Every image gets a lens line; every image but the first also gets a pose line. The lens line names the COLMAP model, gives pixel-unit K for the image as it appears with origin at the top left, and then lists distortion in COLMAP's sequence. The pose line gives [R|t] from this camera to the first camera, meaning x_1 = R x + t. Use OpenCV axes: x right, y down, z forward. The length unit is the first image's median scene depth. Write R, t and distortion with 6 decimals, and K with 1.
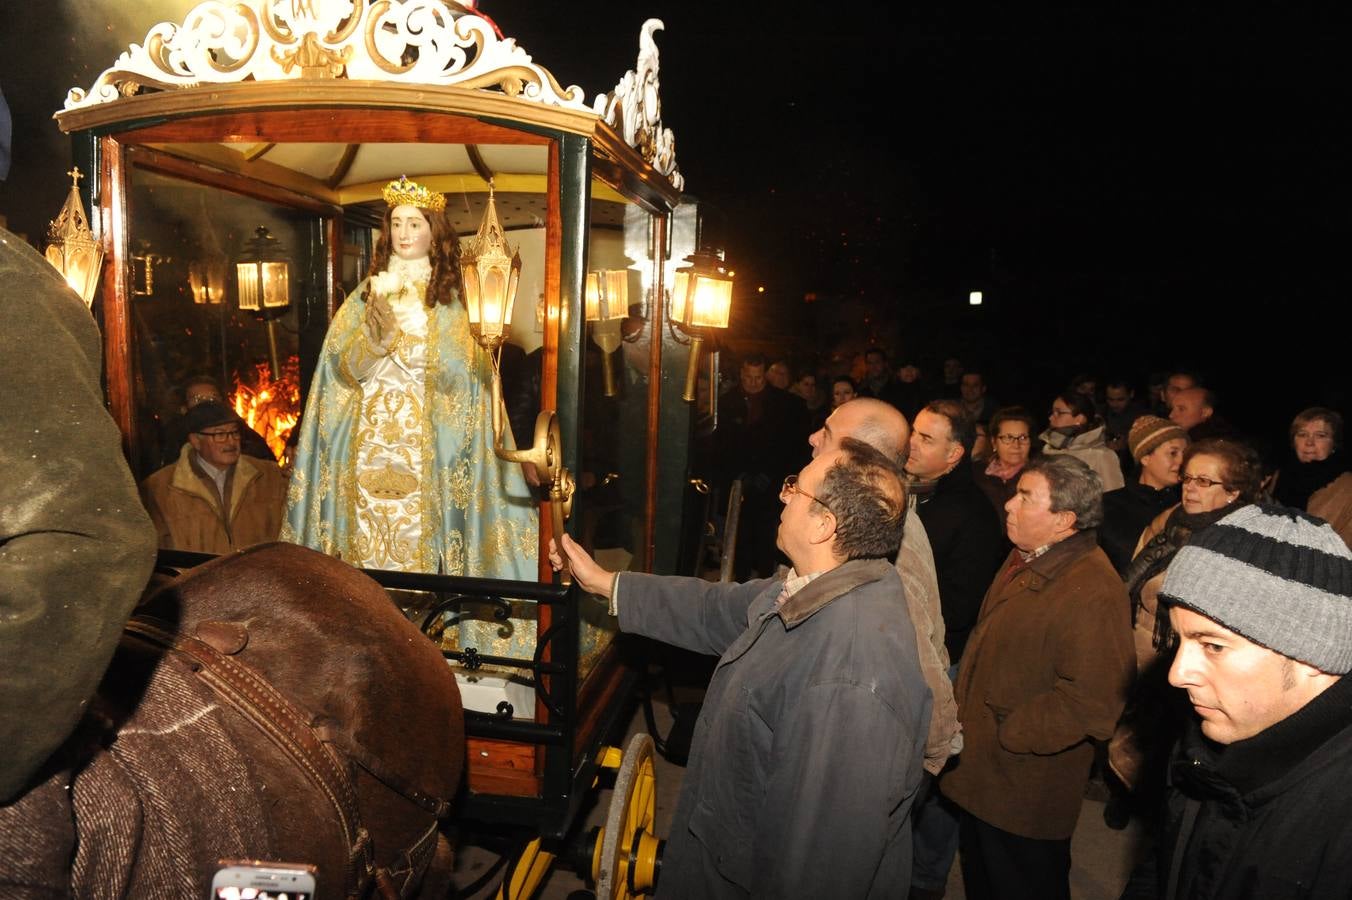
lens RADIAL K [[971.4, 0, 684.2], [0, 971.4, 445.7], [0, 0, 1]] dist [-0.029160, -0.005893]
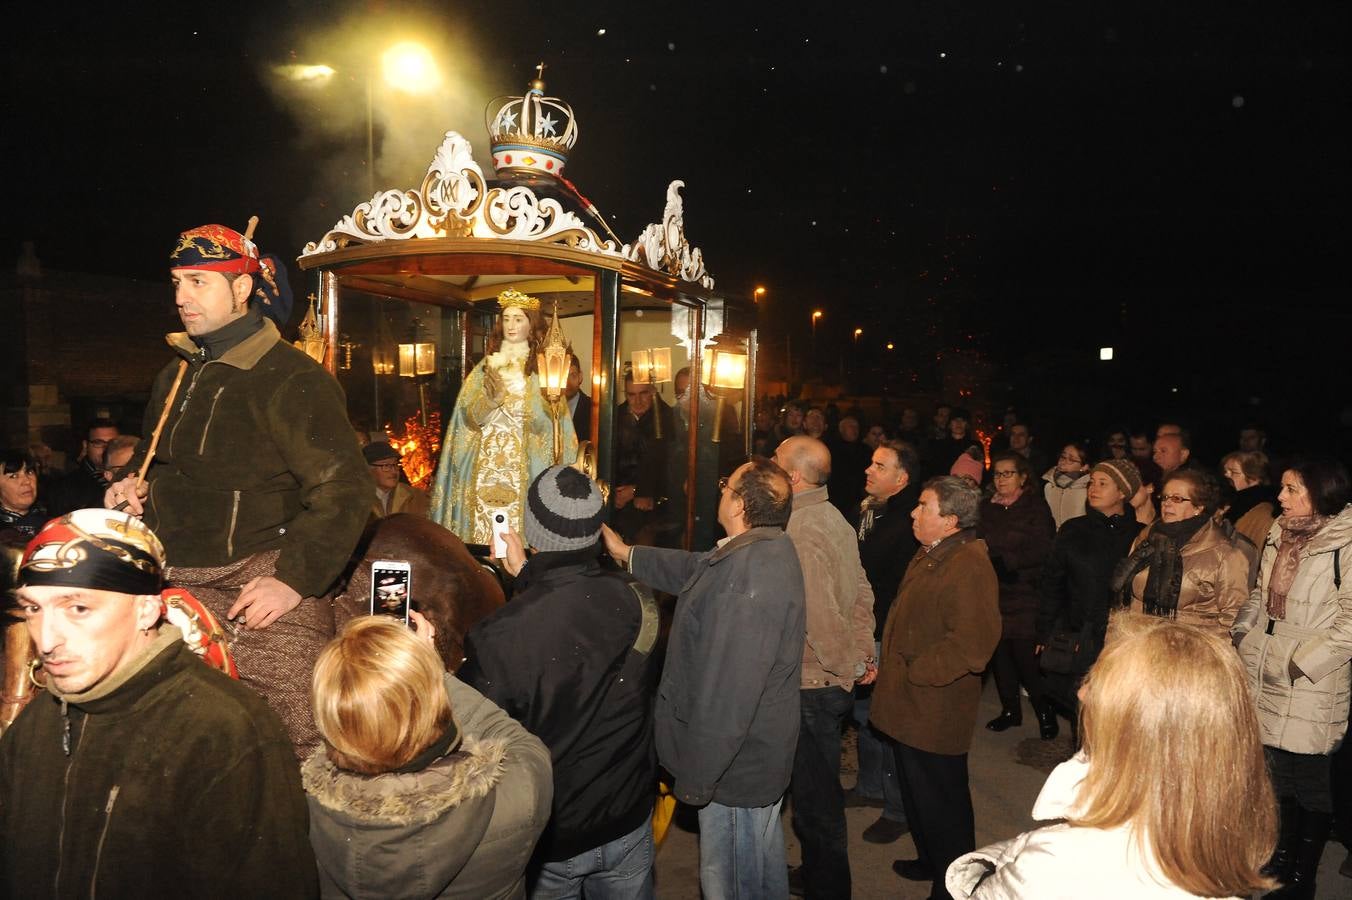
lens RADIAL K [[971.4, 0, 681.0], [0, 971.4, 451.7], [0, 0, 1]] dist [-0.029160, -0.005893]
pose [[0.991323, 0.004023, -0.131386, 0.175154], [-0.010877, 0.998614, -0.051488, 0.048951], [0.130997, 0.052470, 0.989993, -0.453083]]
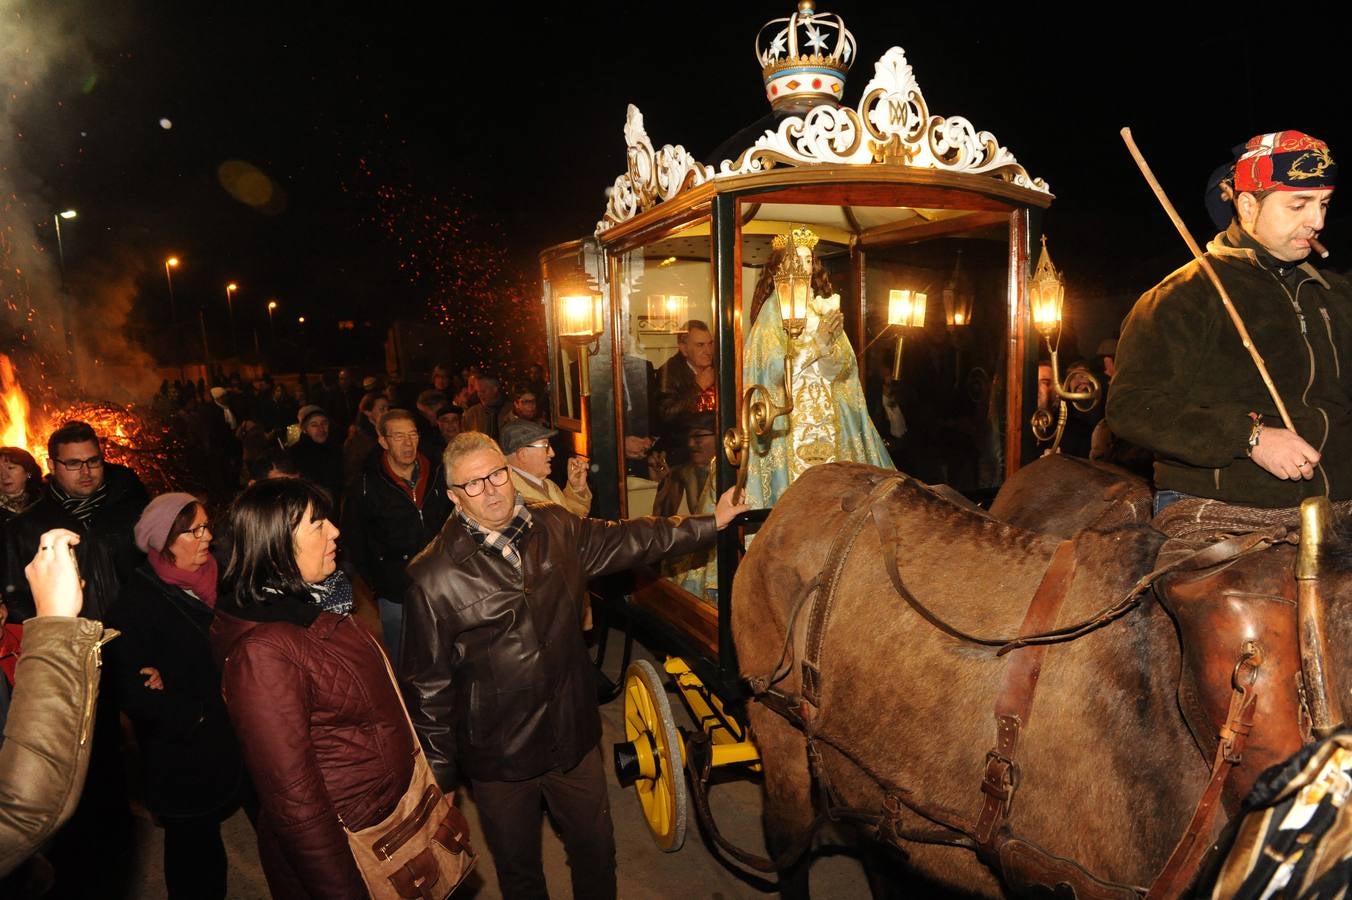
lens RADIAL K [[971.4, 0, 680.5], [0, 971.4, 449.3], [0, 0, 1]] dist [-0.029160, -0.005893]
pose [[0.870749, -0.106206, 0.480120, -1.199854], [0.116948, 0.993109, 0.007584, 0.002848], [-0.477617, 0.049545, 0.877170, -0.105007]]
